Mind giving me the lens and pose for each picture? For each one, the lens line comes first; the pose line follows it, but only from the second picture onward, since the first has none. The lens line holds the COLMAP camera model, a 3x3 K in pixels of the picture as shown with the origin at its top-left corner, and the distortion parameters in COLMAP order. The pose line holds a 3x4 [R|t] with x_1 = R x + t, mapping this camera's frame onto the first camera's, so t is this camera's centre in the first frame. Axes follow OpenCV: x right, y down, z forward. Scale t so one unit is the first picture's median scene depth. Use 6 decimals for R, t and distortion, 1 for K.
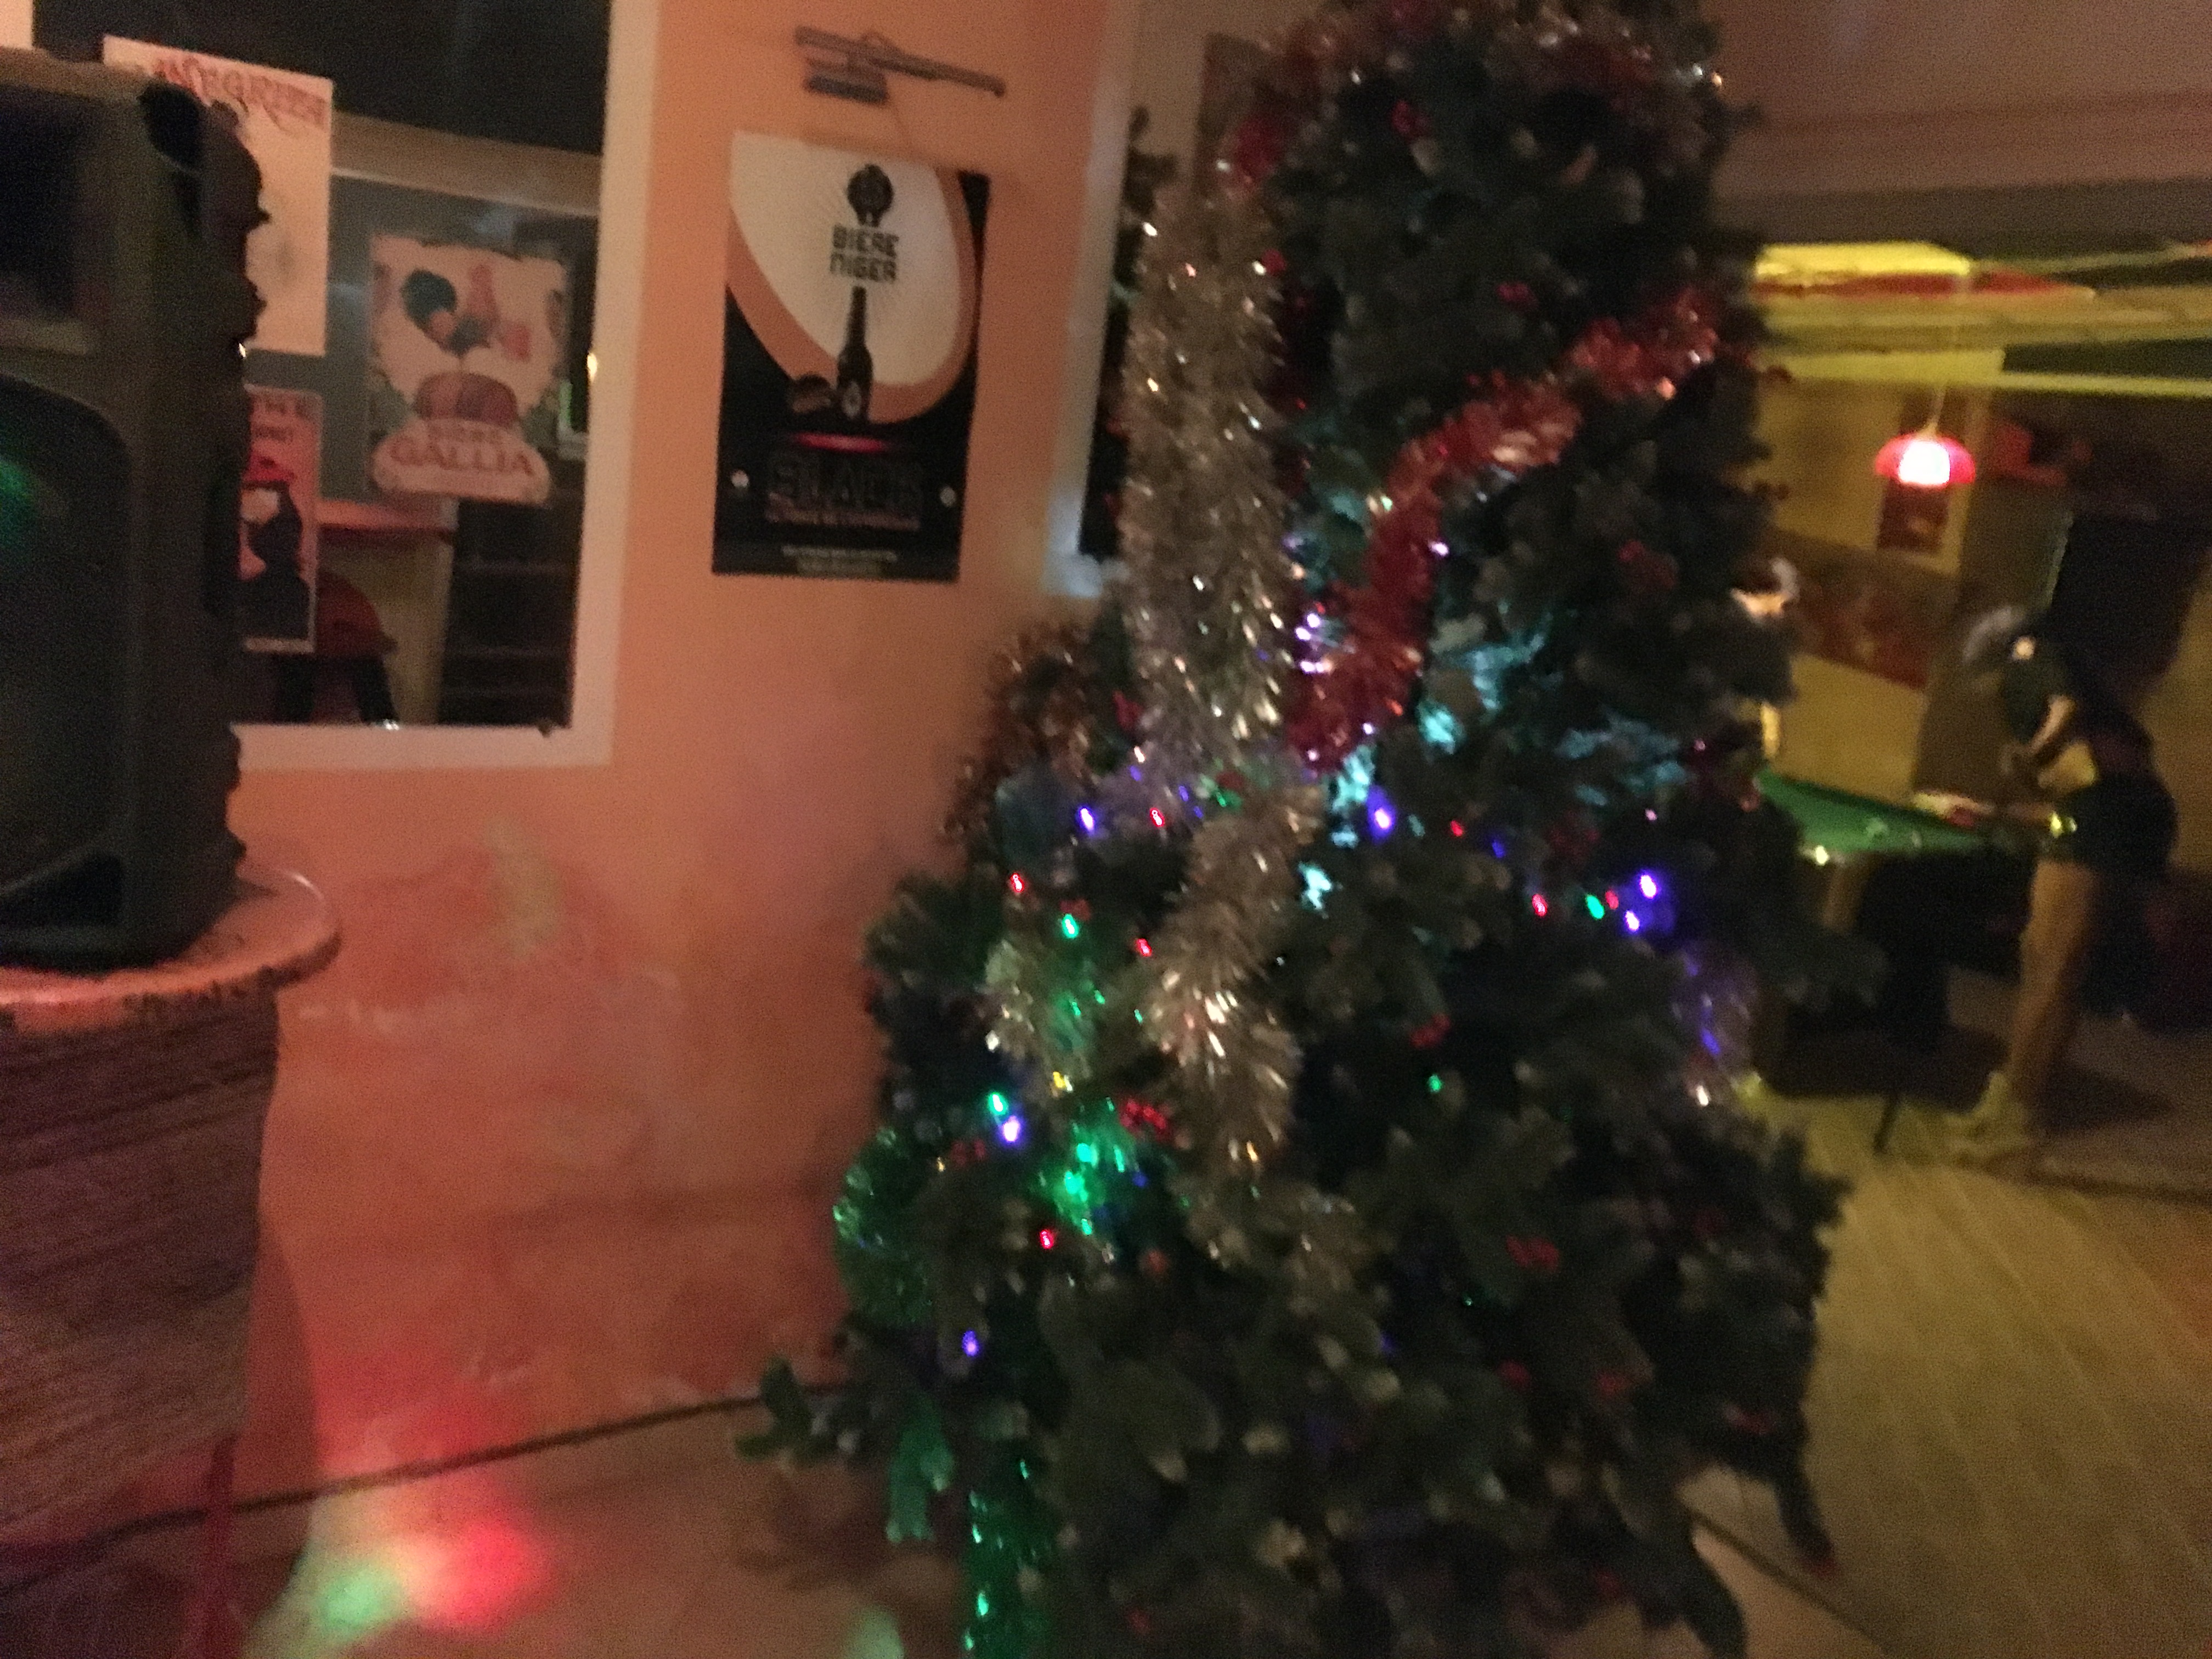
lens RADIAL K [[1871.4, 0, 1108.2], [0, 1871.4, 794.0], [0, 0, 1]] dist [0.084827, -0.091842]
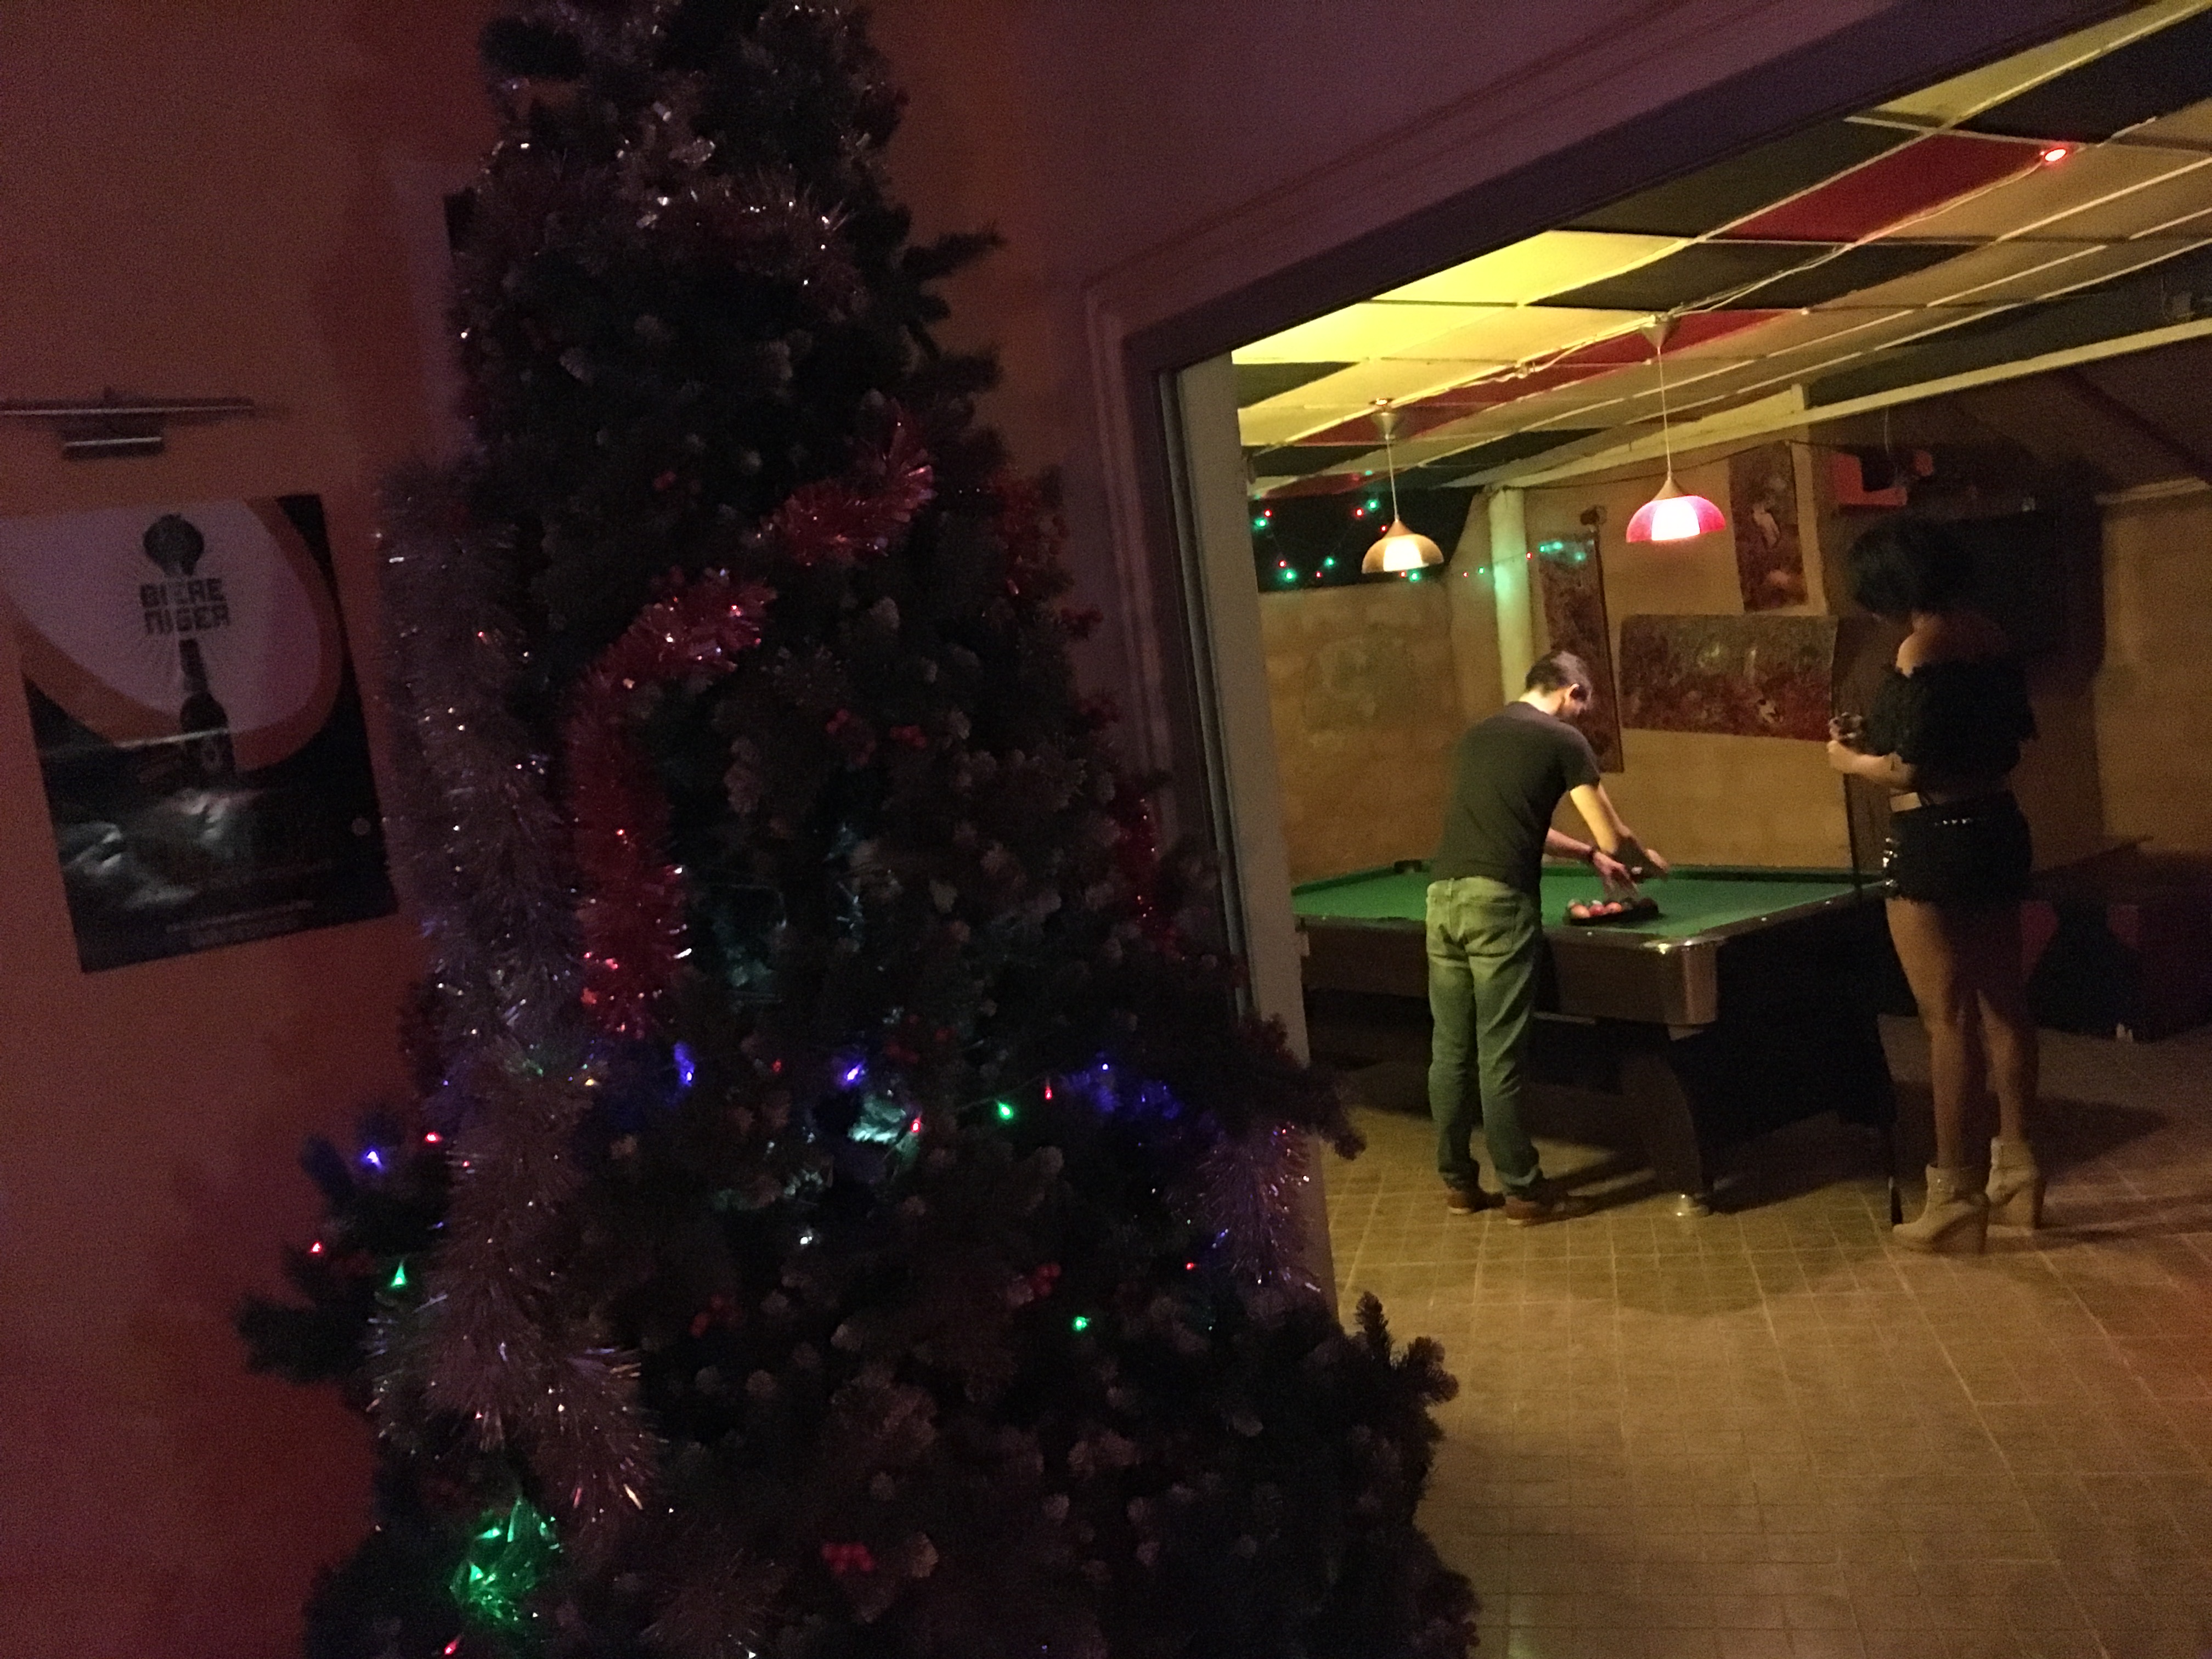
lens RADIAL K [[1887.4, 0, 1105.4], [0, 1887.4, 793.2], [0, 0, 1]] dist [0.084308, -0.116974]
pose [[0.968932, -0.244422, -0.037809, 0.337154], [0.237420, 0.962017, -0.134737, 0.043313], [0.069305, 0.121574, 0.990160, 0.098175]]
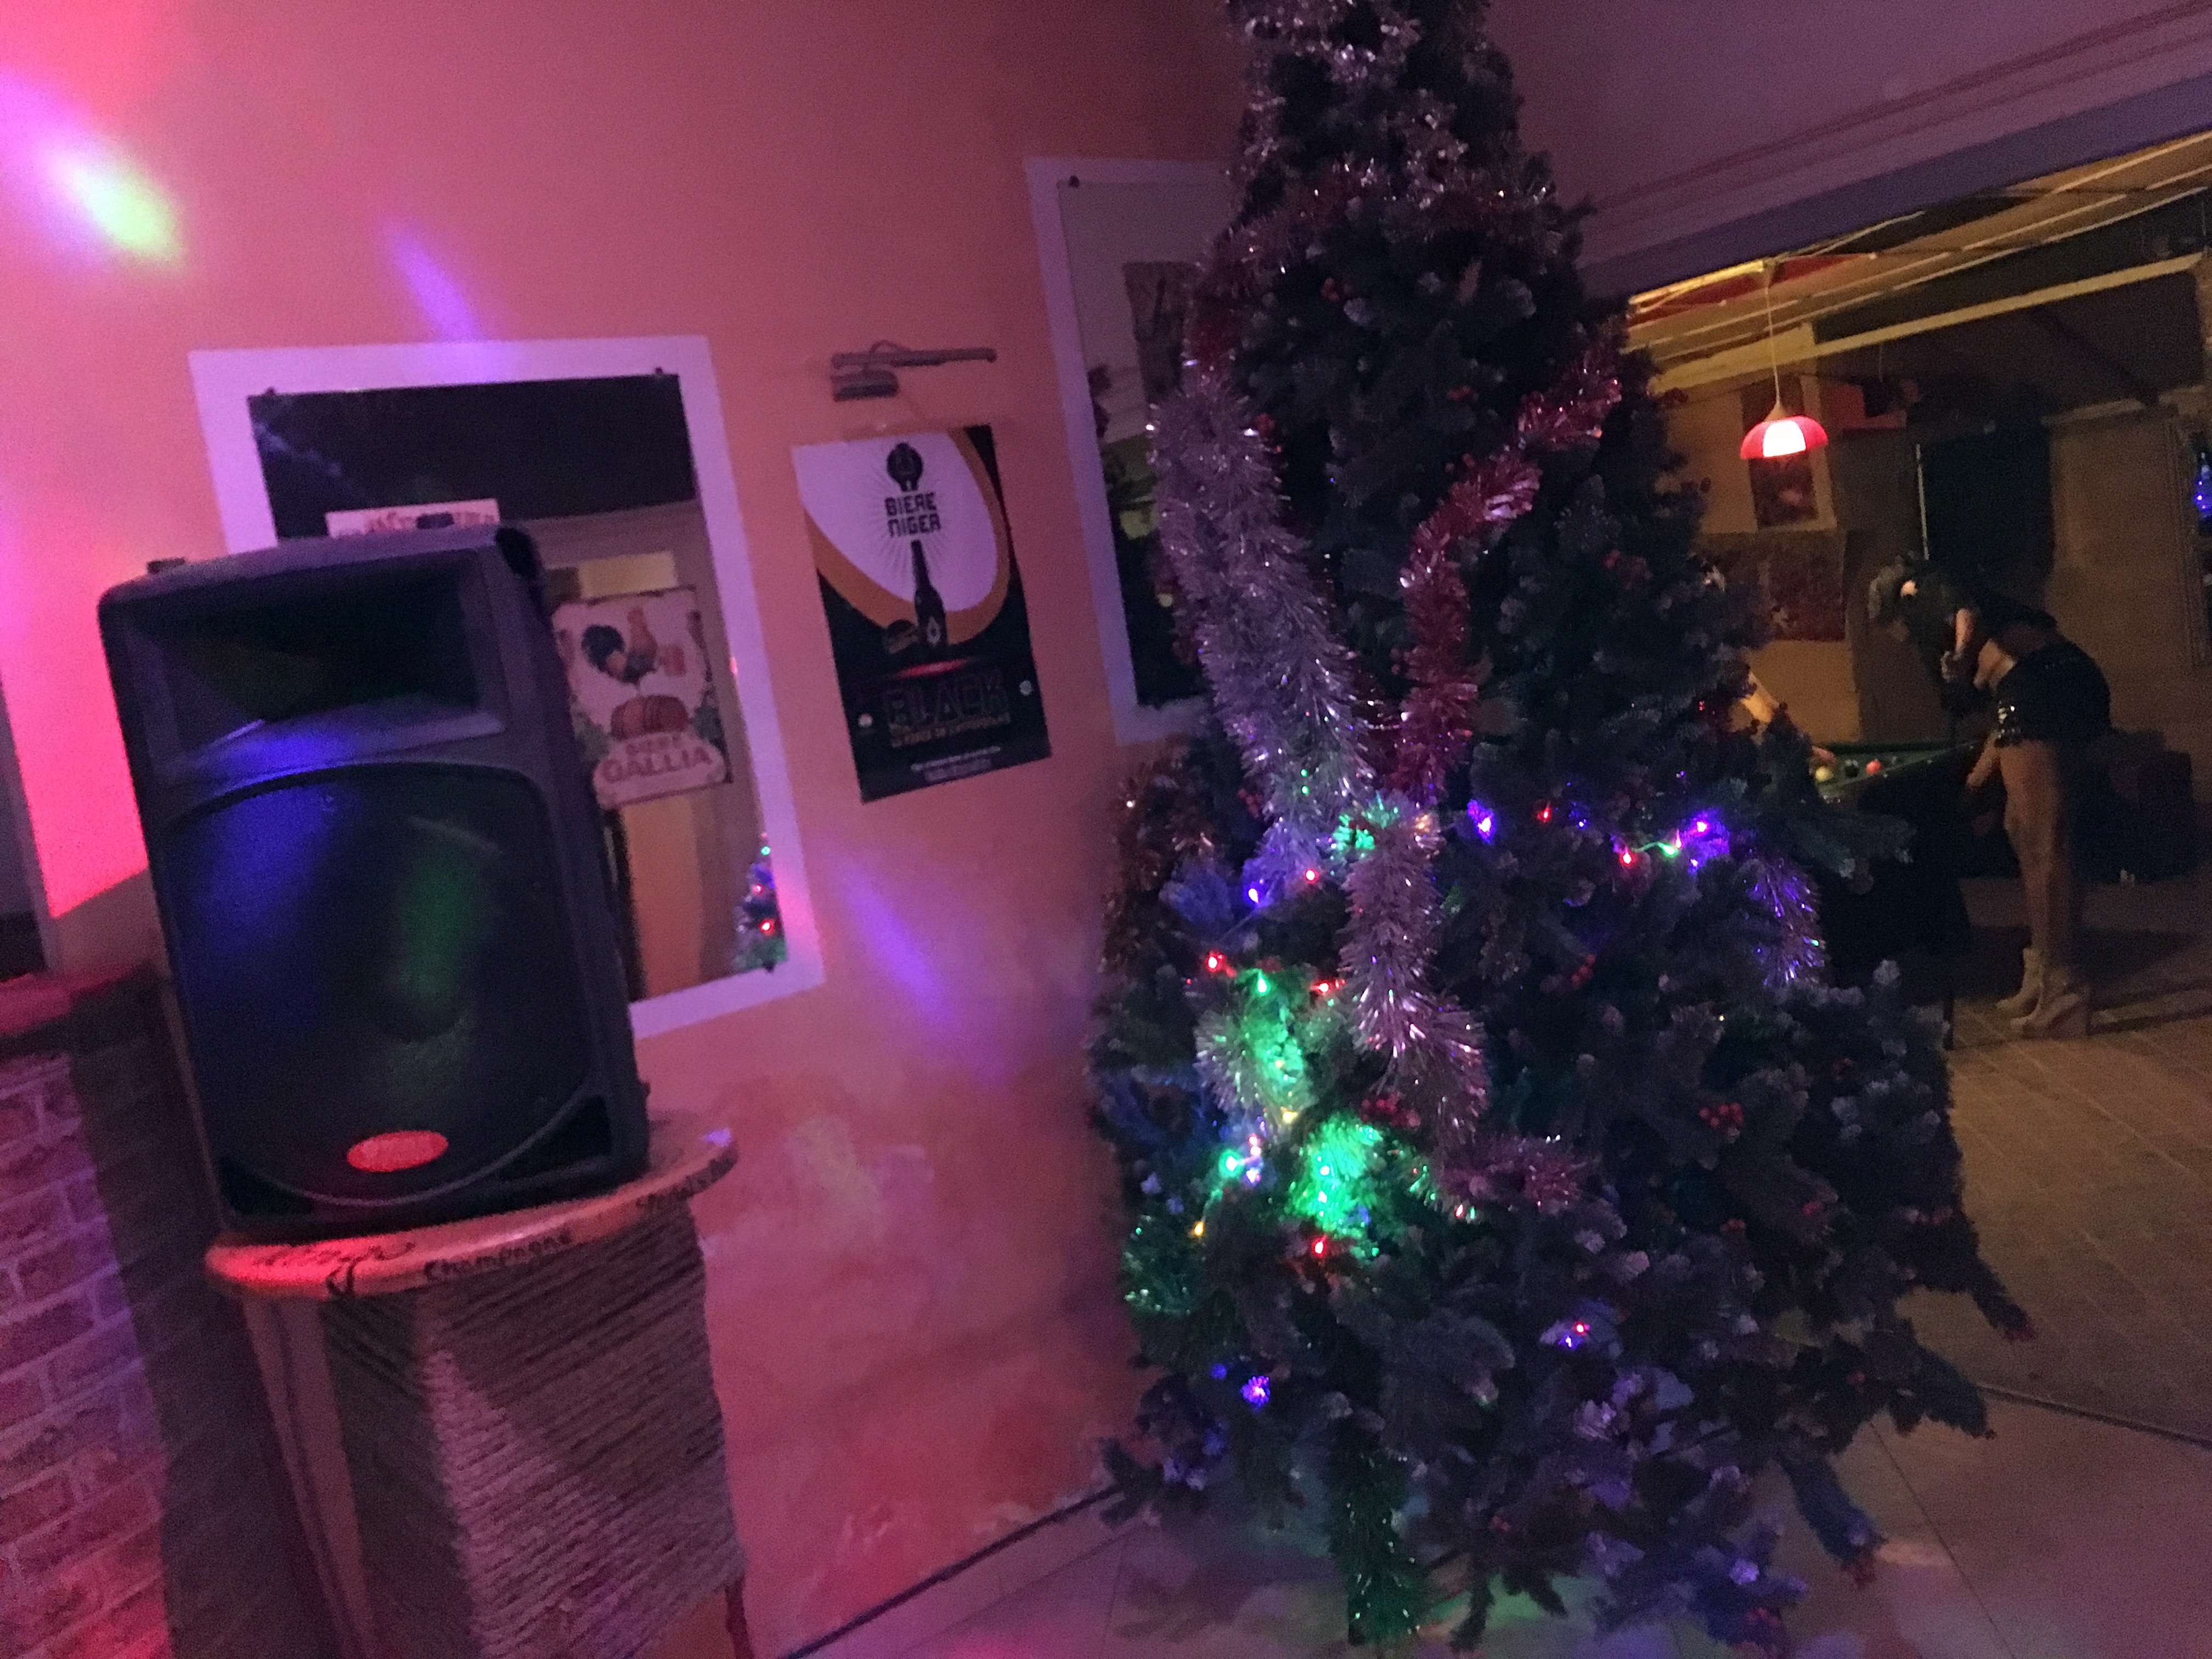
lens RADIAL K [[1887.4, 0, 1105.4], [0, 1887.4, 793.2], [0, 0, 1]] dist [0.084308, -0.116974]
pose [[0.958236, -0.283714, 0.035909, -0.107201], [0.285878, 0.953628, -0.094166, 0.033264], [-0.007528, 0.100499, 0.994909, -0.189071]]
